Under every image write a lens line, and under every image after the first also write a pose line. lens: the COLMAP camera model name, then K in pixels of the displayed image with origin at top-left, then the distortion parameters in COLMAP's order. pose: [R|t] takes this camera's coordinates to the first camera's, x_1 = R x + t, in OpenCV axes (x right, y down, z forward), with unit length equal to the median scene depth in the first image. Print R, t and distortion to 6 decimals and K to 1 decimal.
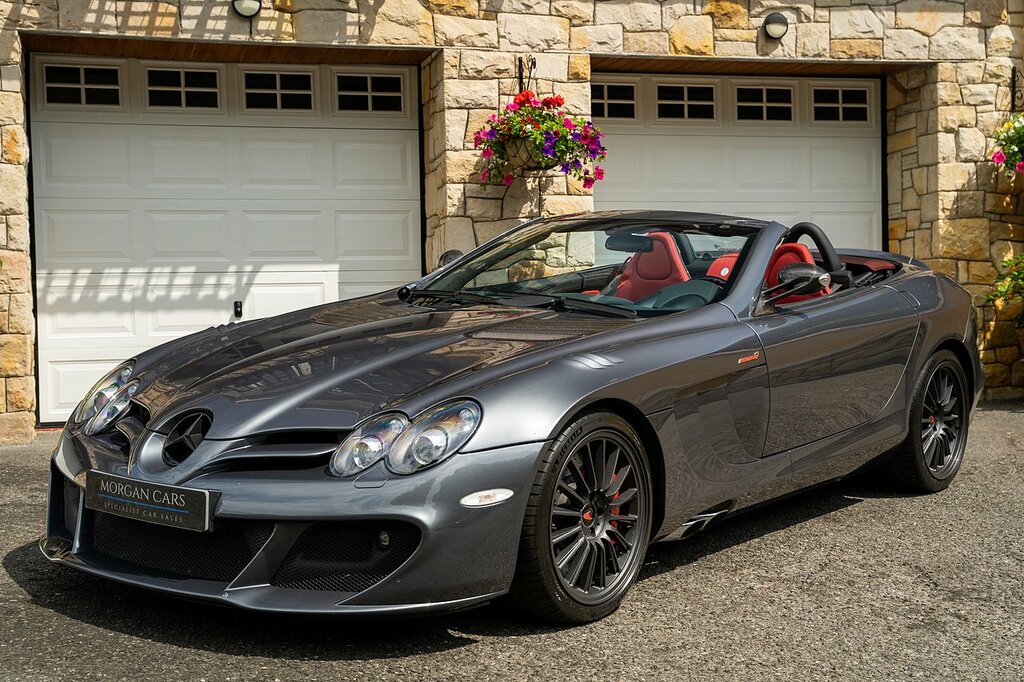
lens RADIAL K [[1443.5, 0, 510.2], [0, 1443.5, 344.3], [0, 0, 1]] dist [0.092927, 0.334848]
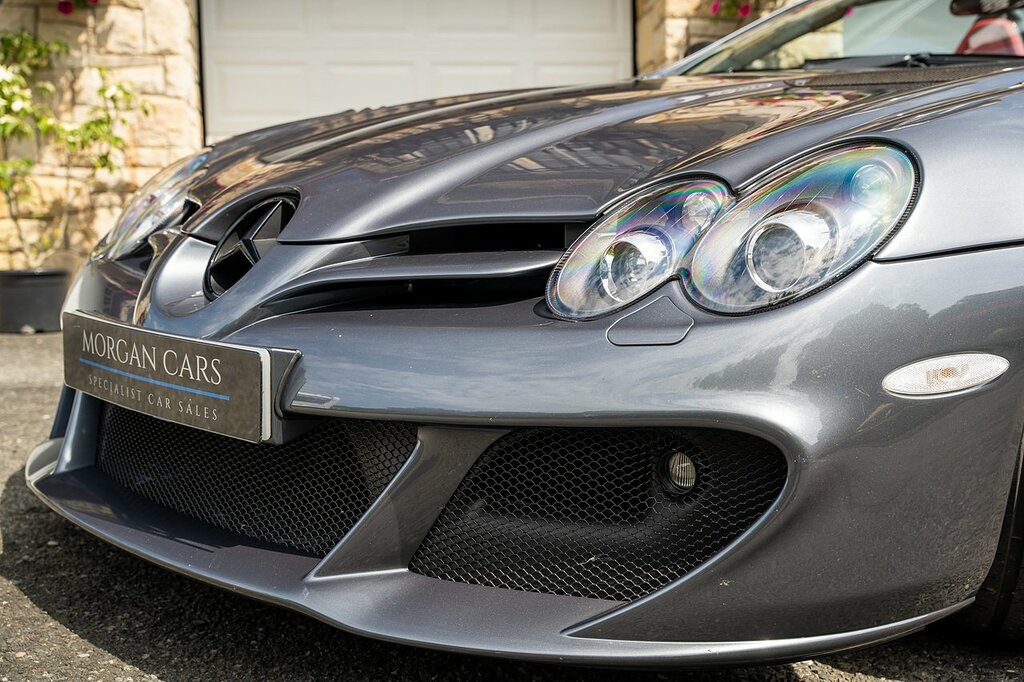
lens RADIAL K [[1179.5, 0, 534.1], [0, 1179.5, 341.8], [0, 0, 1]] dist [0.017901, 0.031511]
pose [[0.993339, 0.008407, -0.114922, -0.087808], [-0.001295, 0.998086, 0.061822, 0.075408], [0.115222, -0.061261, 0.991449, 0.650966]]
